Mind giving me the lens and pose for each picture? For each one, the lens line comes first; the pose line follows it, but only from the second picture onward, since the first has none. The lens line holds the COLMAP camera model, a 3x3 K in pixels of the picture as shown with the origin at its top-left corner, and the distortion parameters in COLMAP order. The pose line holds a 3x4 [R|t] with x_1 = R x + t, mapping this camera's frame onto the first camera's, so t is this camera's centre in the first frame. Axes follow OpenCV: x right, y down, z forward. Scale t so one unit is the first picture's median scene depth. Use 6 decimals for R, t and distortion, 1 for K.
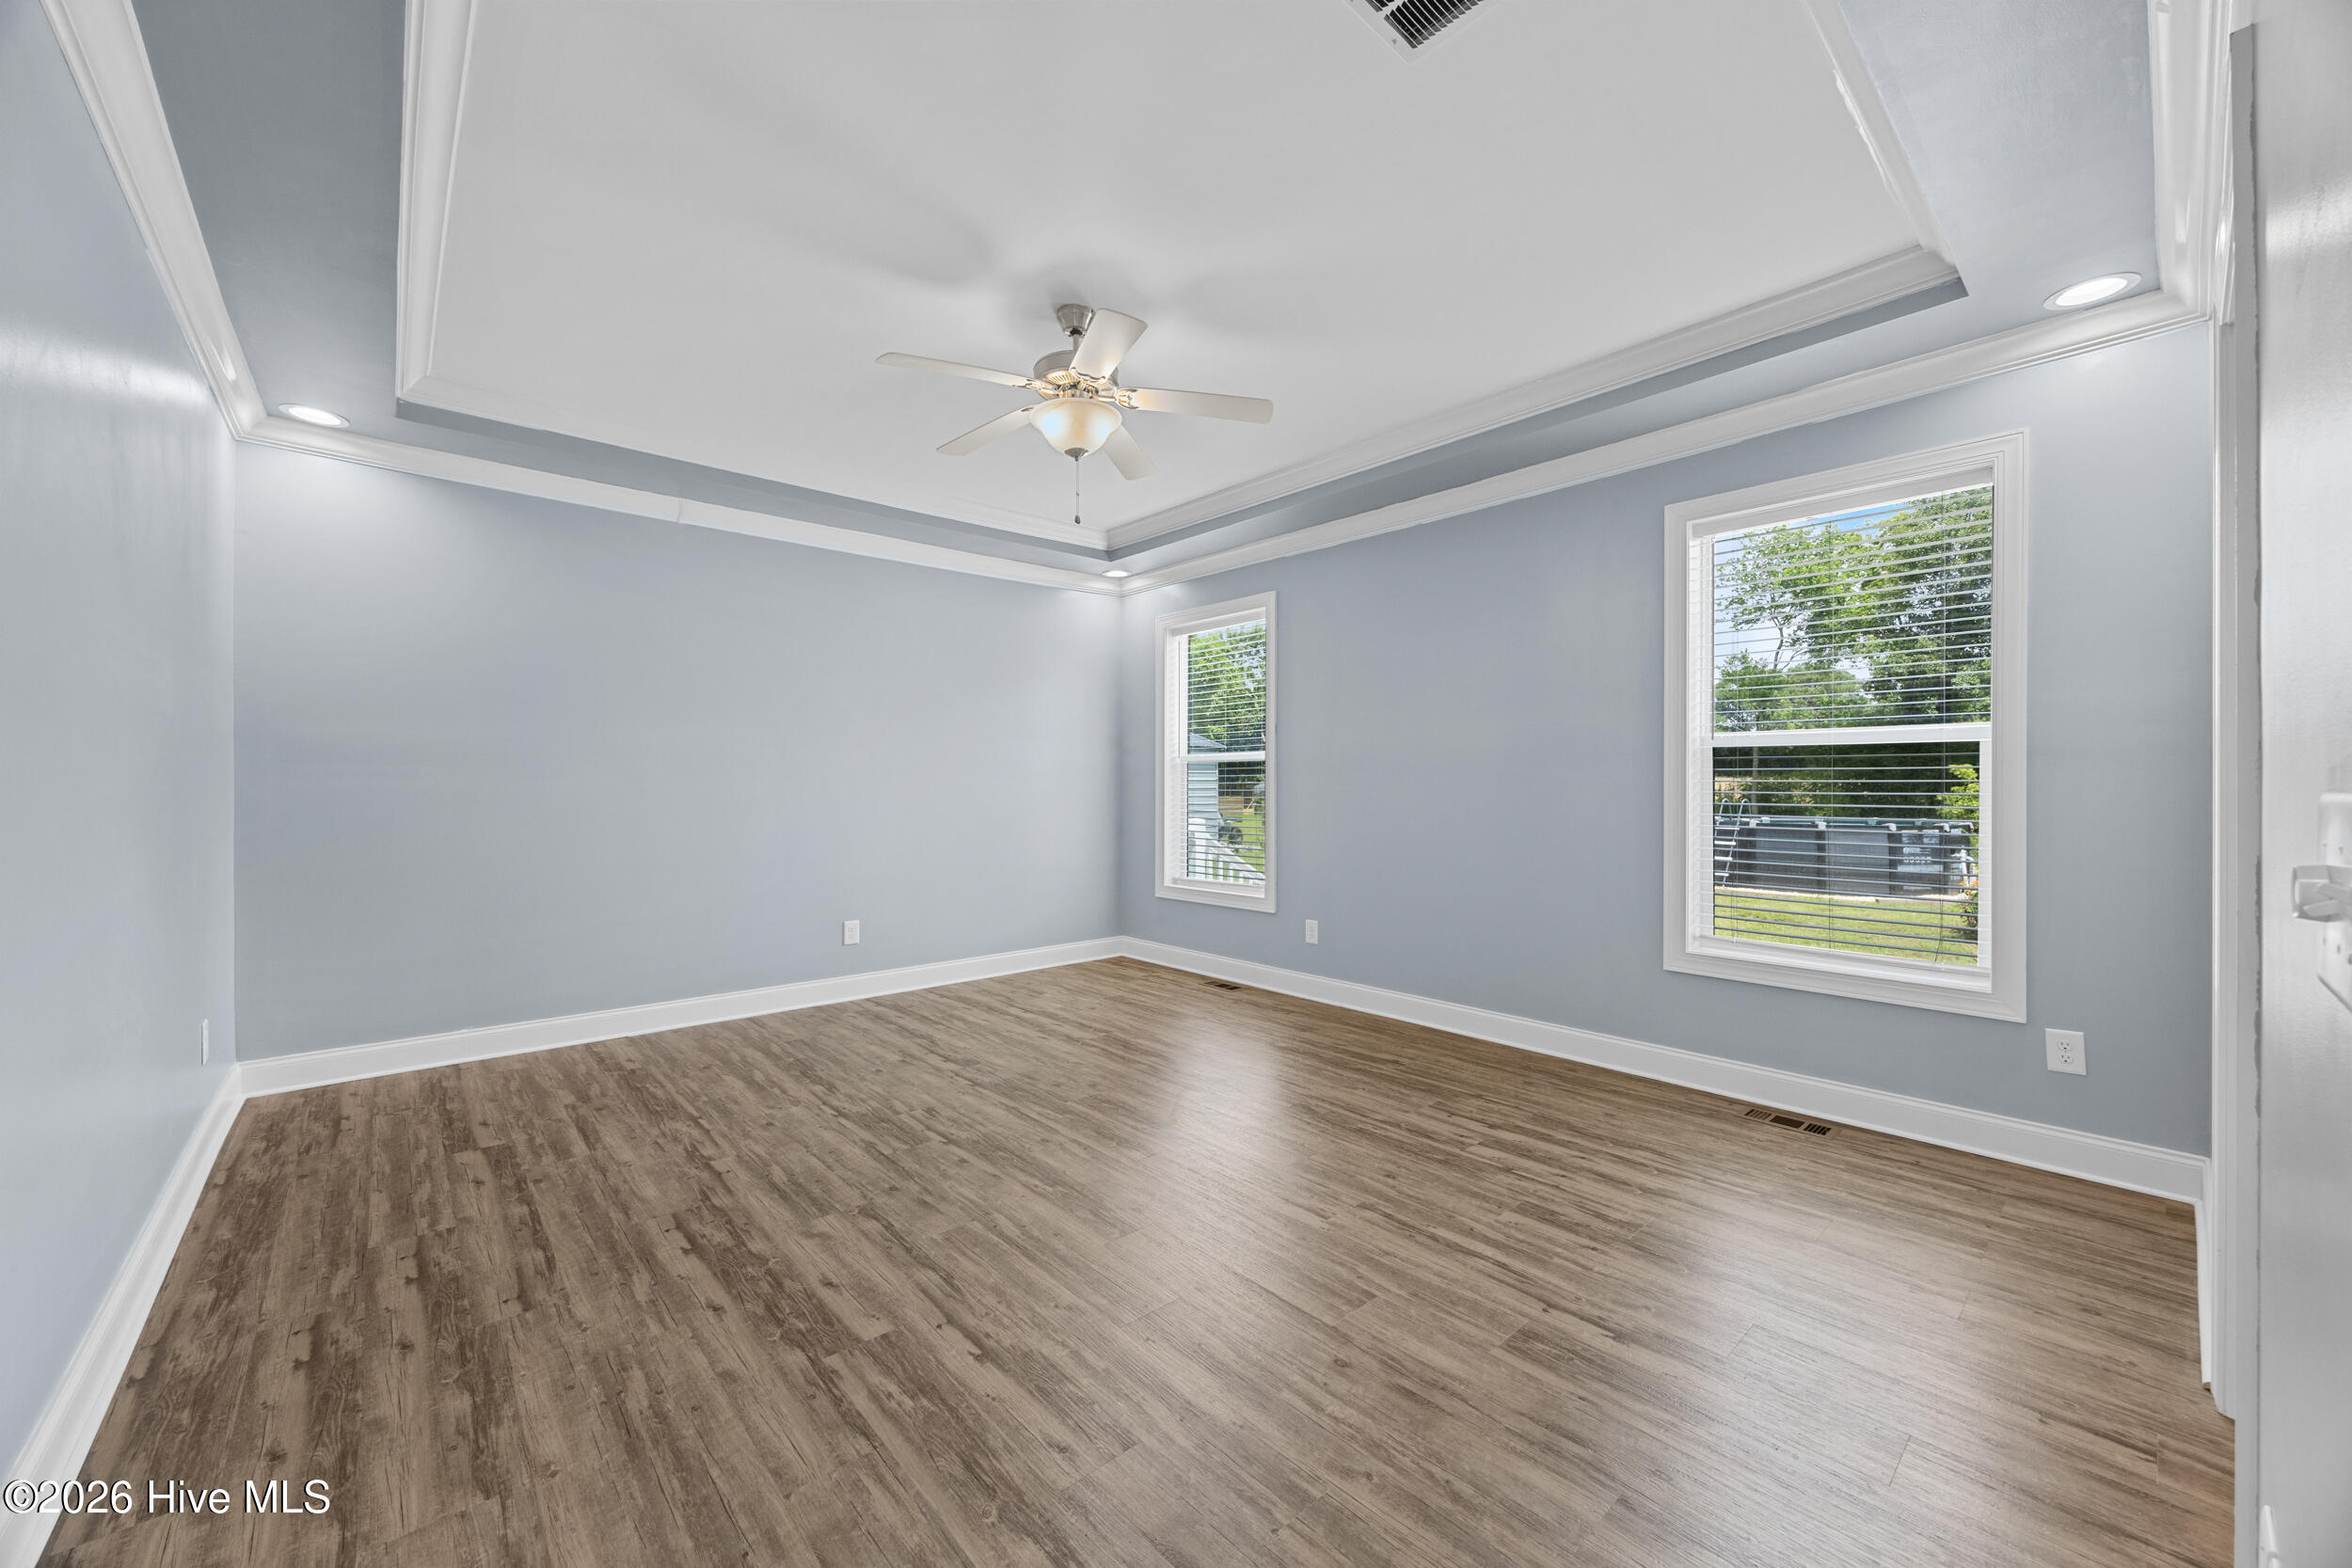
lens RADIAL K [[894.3, 0, 1174.1], [0, 894.3, 783.8], [0, 0, 1]] dist [0.000507, 0.000015]
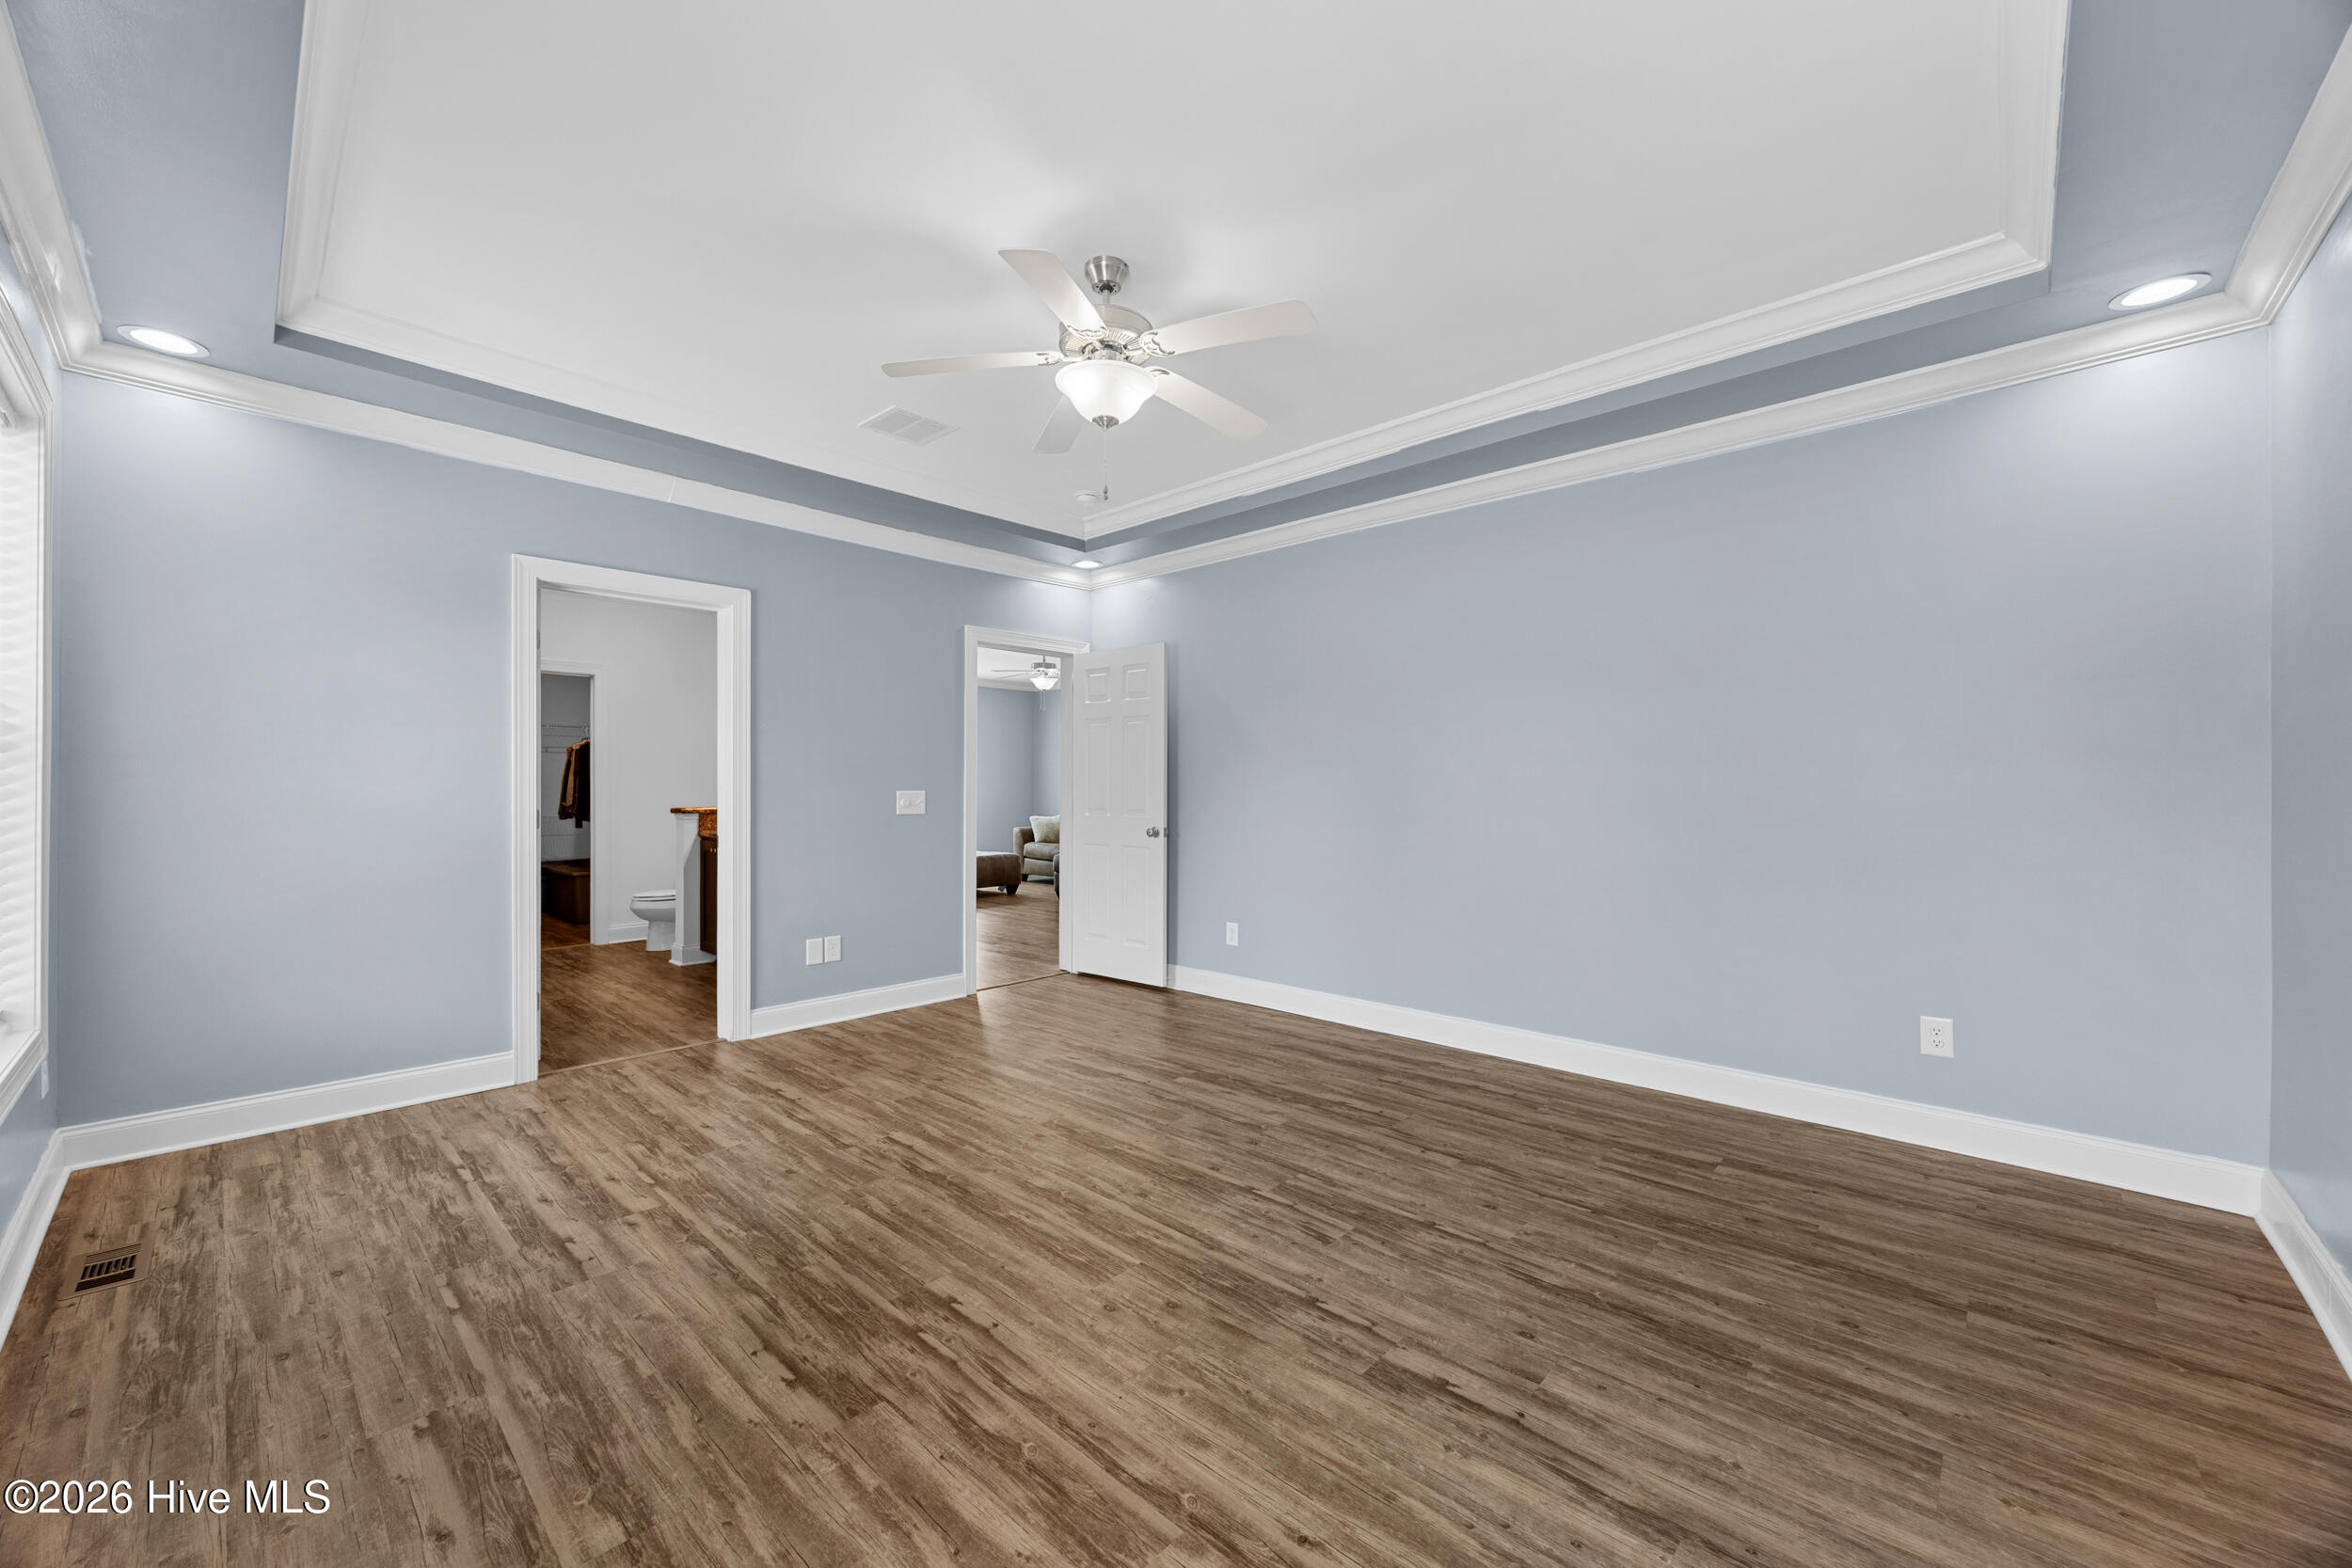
lens RADIAL K [[894.3, 0, 1171.0], [0, 894.3, 787.1], [0, 0, 1]] dist [0.000507, 0.000015]
pose [[-0.995809, -0.000875, -0.091454, -0.093331], [-0.000663, 0.999997, -0.002348, -0.000683], [0.091456, -0.002278, -0.995807, 1.929669]]
